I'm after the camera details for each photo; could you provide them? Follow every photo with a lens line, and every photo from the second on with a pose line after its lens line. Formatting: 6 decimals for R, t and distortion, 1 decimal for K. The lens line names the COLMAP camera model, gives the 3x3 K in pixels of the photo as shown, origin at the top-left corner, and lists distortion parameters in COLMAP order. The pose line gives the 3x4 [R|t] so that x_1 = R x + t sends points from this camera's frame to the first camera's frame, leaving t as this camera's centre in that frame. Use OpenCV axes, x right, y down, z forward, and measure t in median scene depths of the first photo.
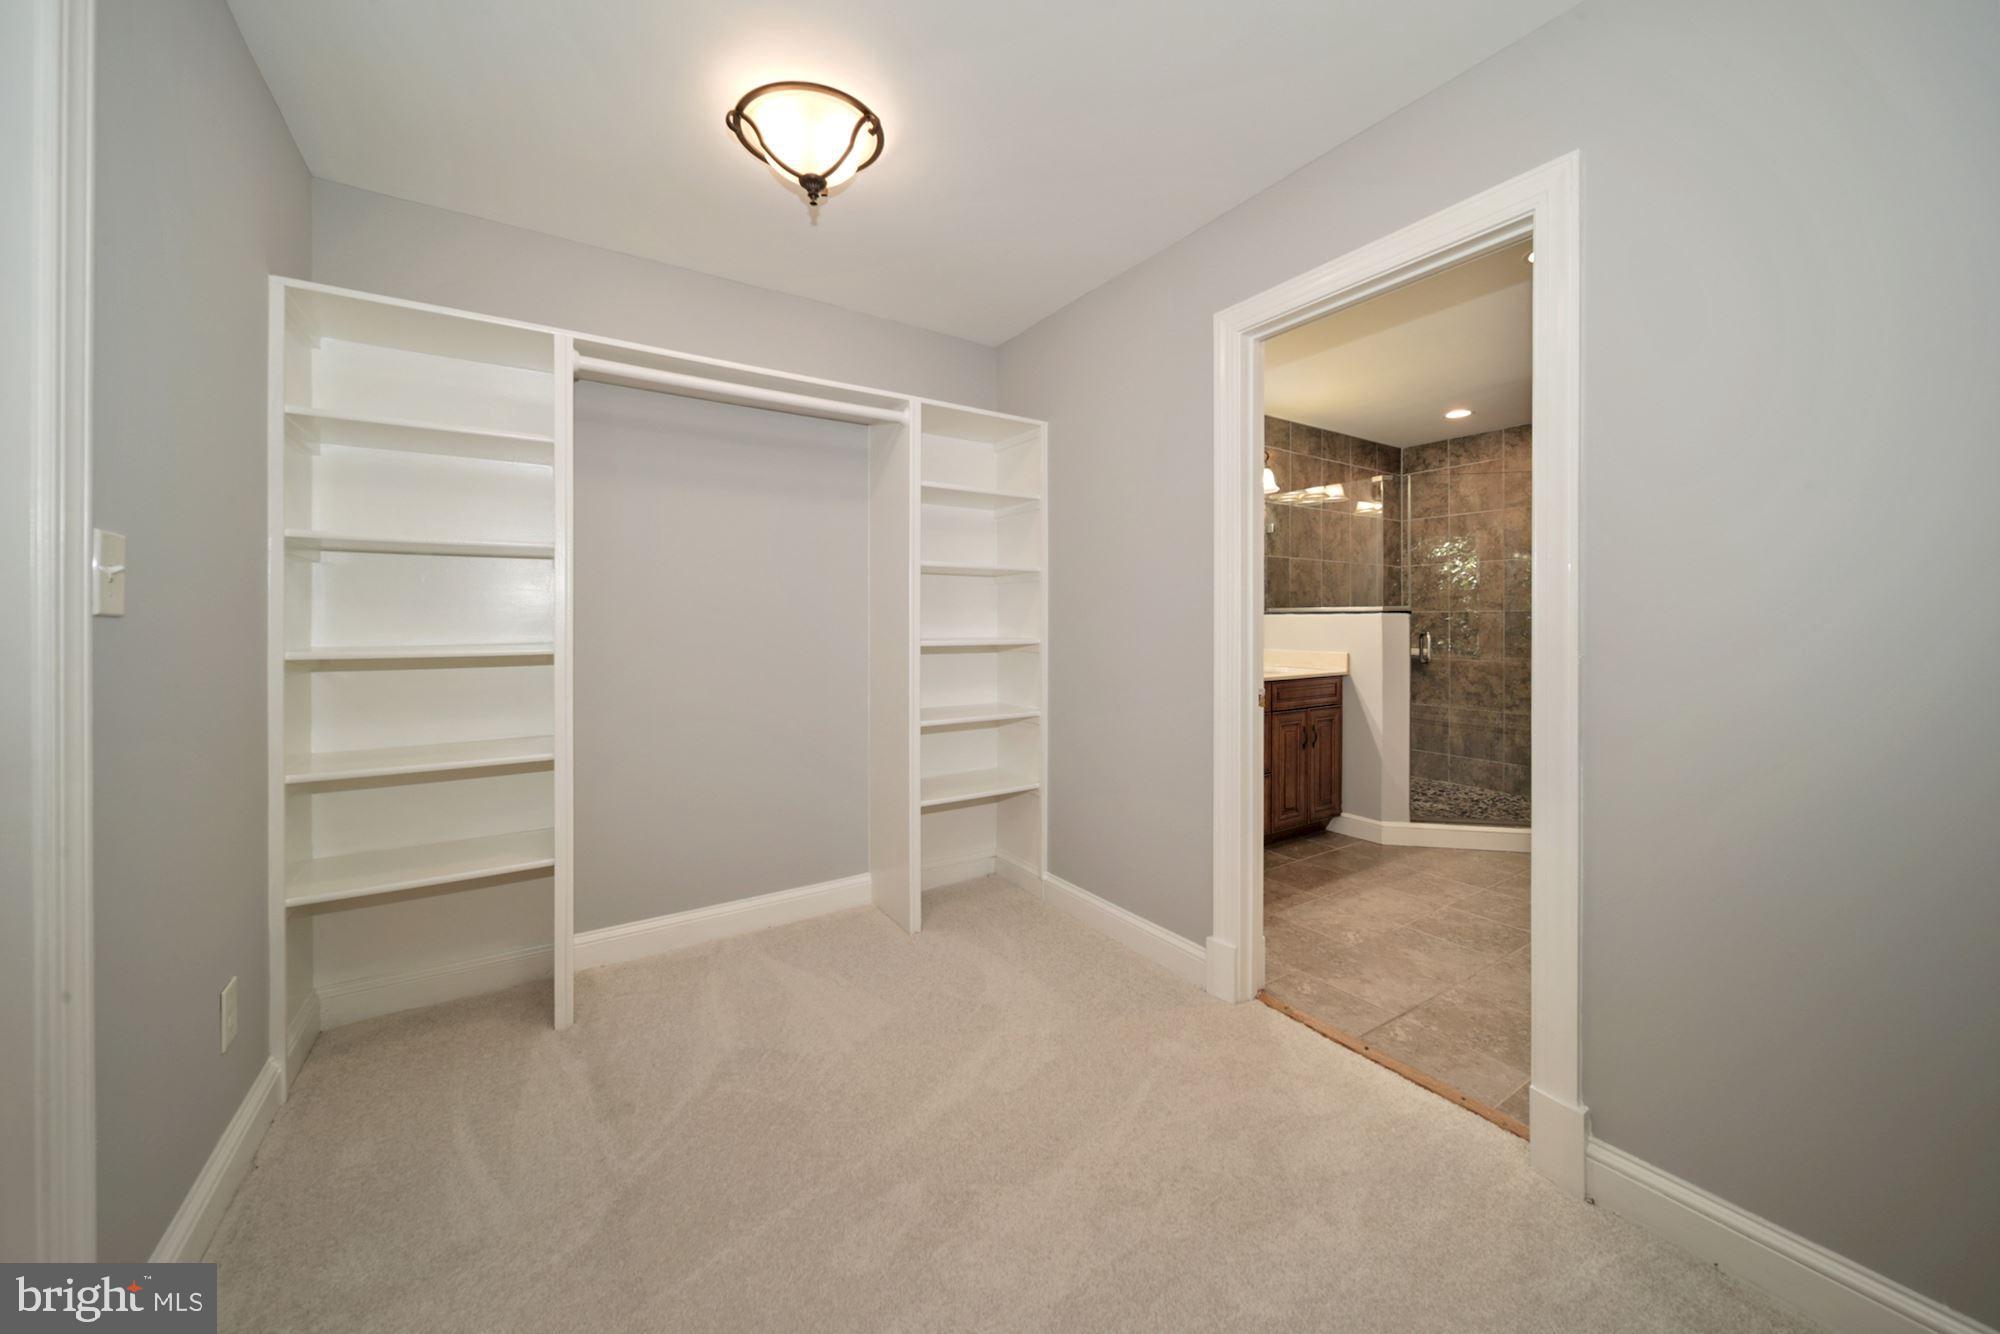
lens RADIAL K [[720.5, 0, 1000.6], [0, 720.5, 630.9], [0, 0, 1]] dist [0.005001, -0.000196]
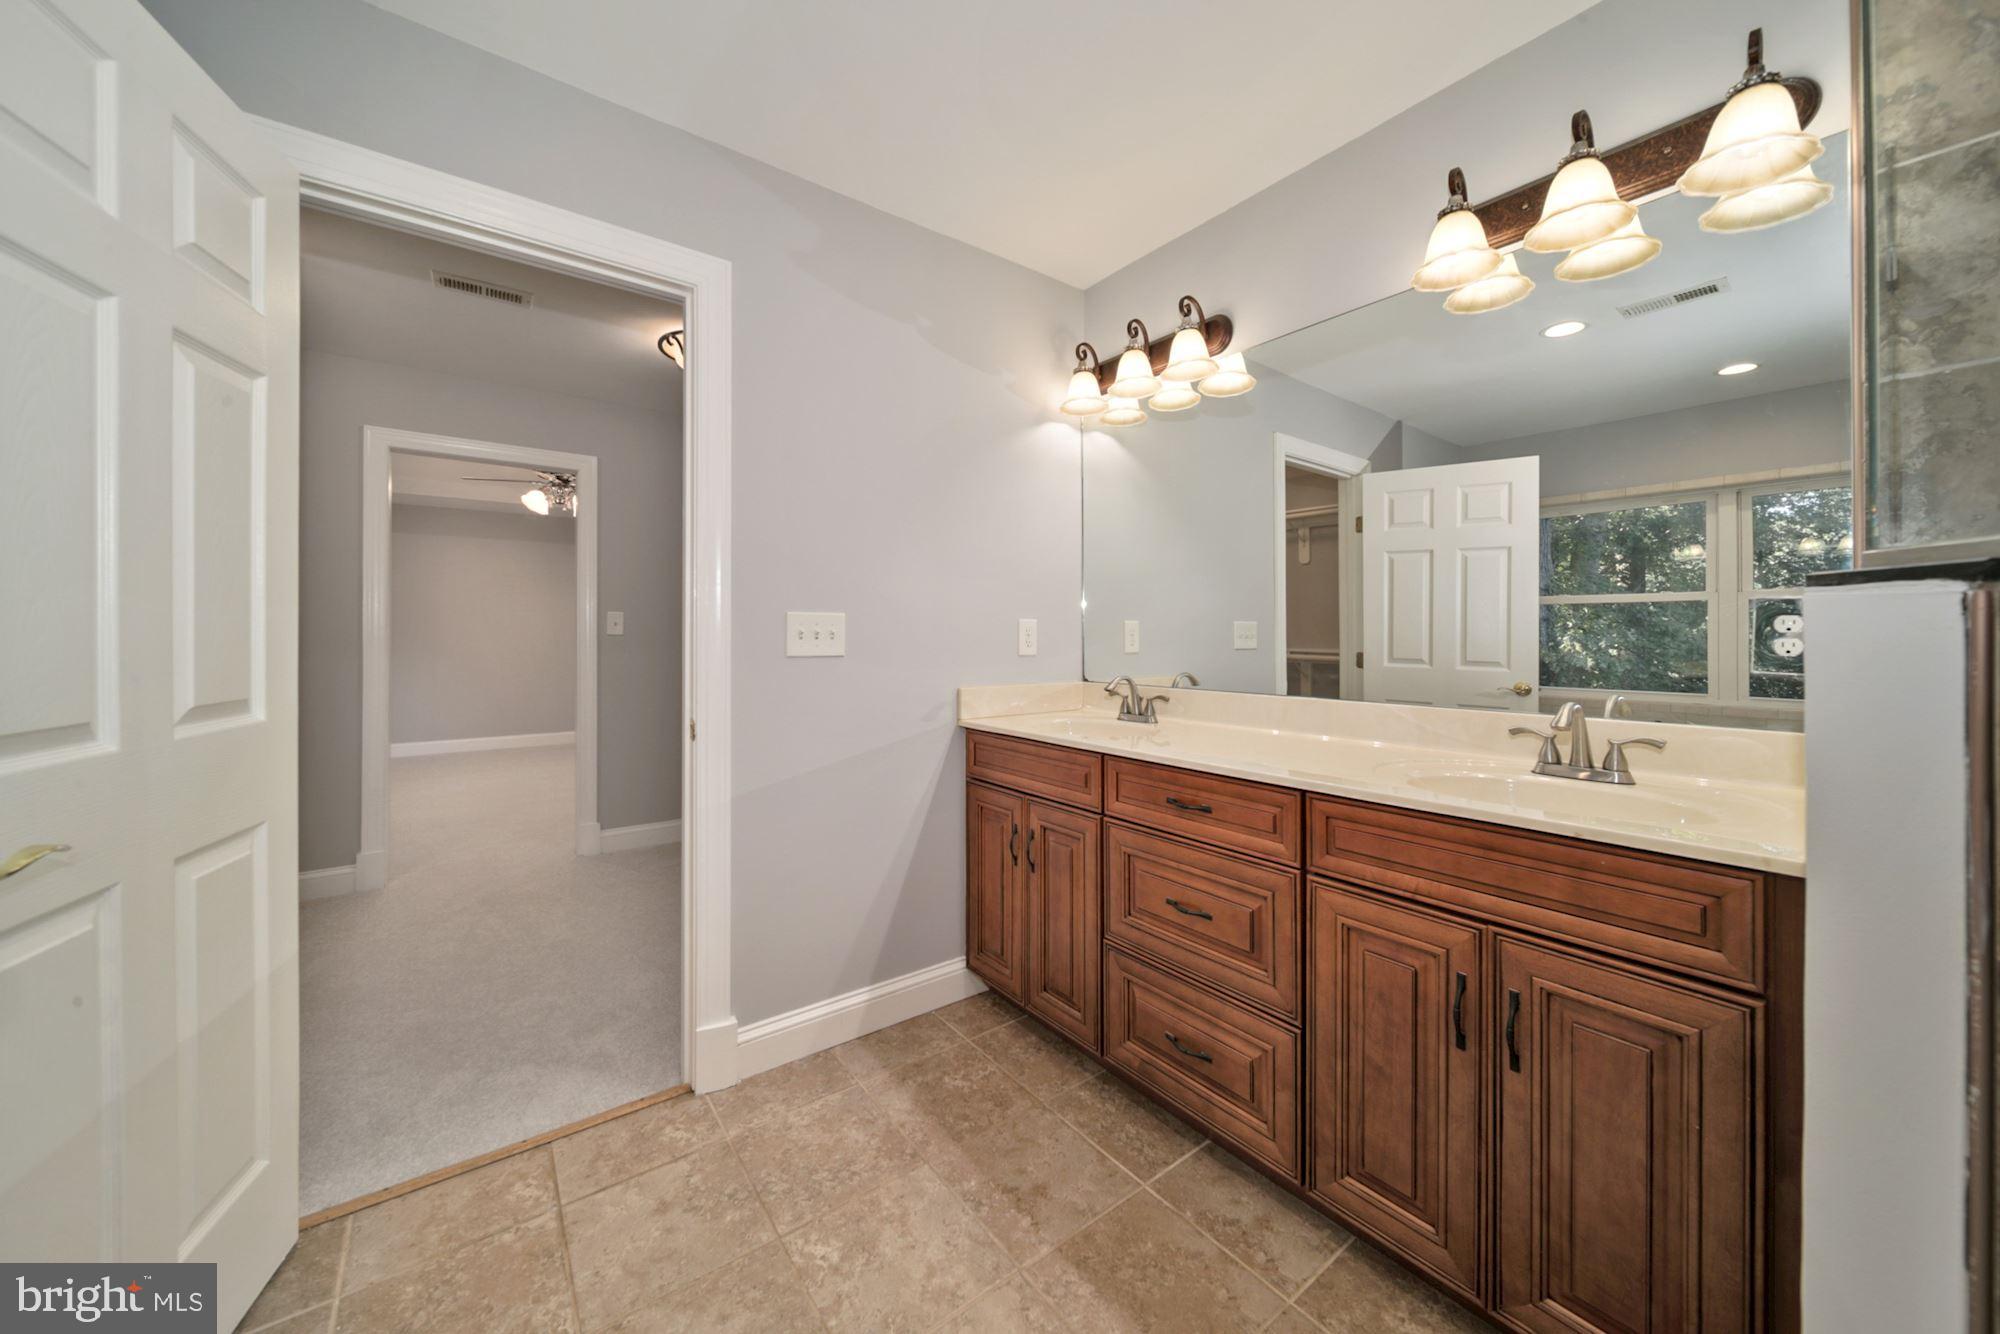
lens RADIAL K [[720.5, 0, 1001.8], [0, 720.5, 643.2], [0, 0, 1]] dist [0.005001, -0.000196]
pose [[0.050972, 0.002556, -0.998697, 0.577152], [-0.011031, 0.999937, 0.001996, -0.005622], [0.998639, 0.010915, 0.050997, 0.631392]]
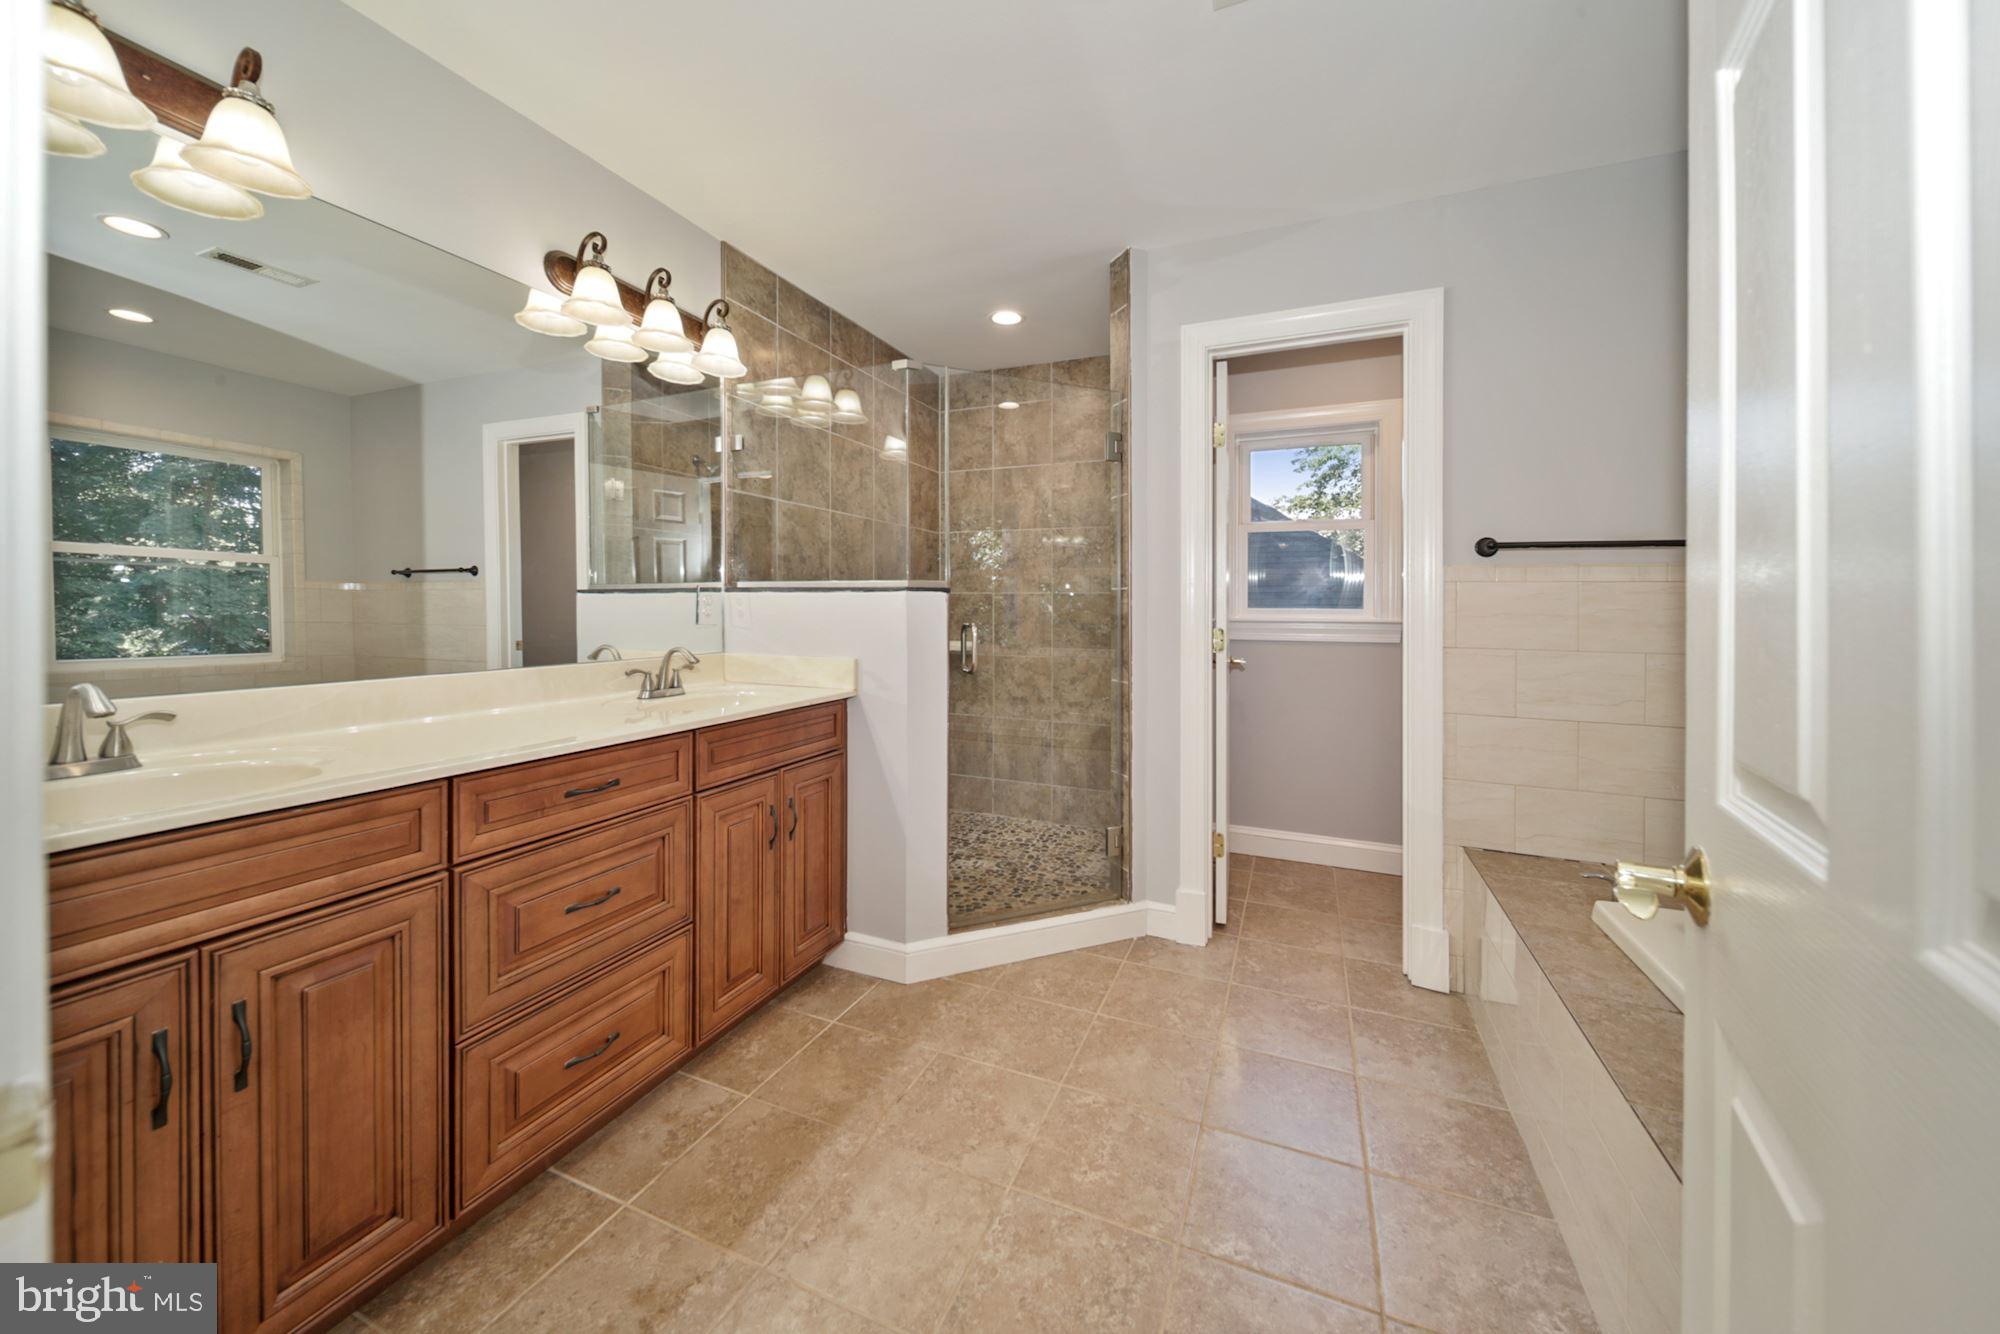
lens RADIAL K [[720.5, 0, 995.3], [0, 720.5, 618.7], [0, 0, 1]] dist [0.005001, -0.000196]
pose [[0.837333, -0.003971, 0.546679, 0.217084], [-0.000301, 0.999970, 0.007725, -0.005635], [-0.546693, -0.006633, 0.837307, 0.379826]]
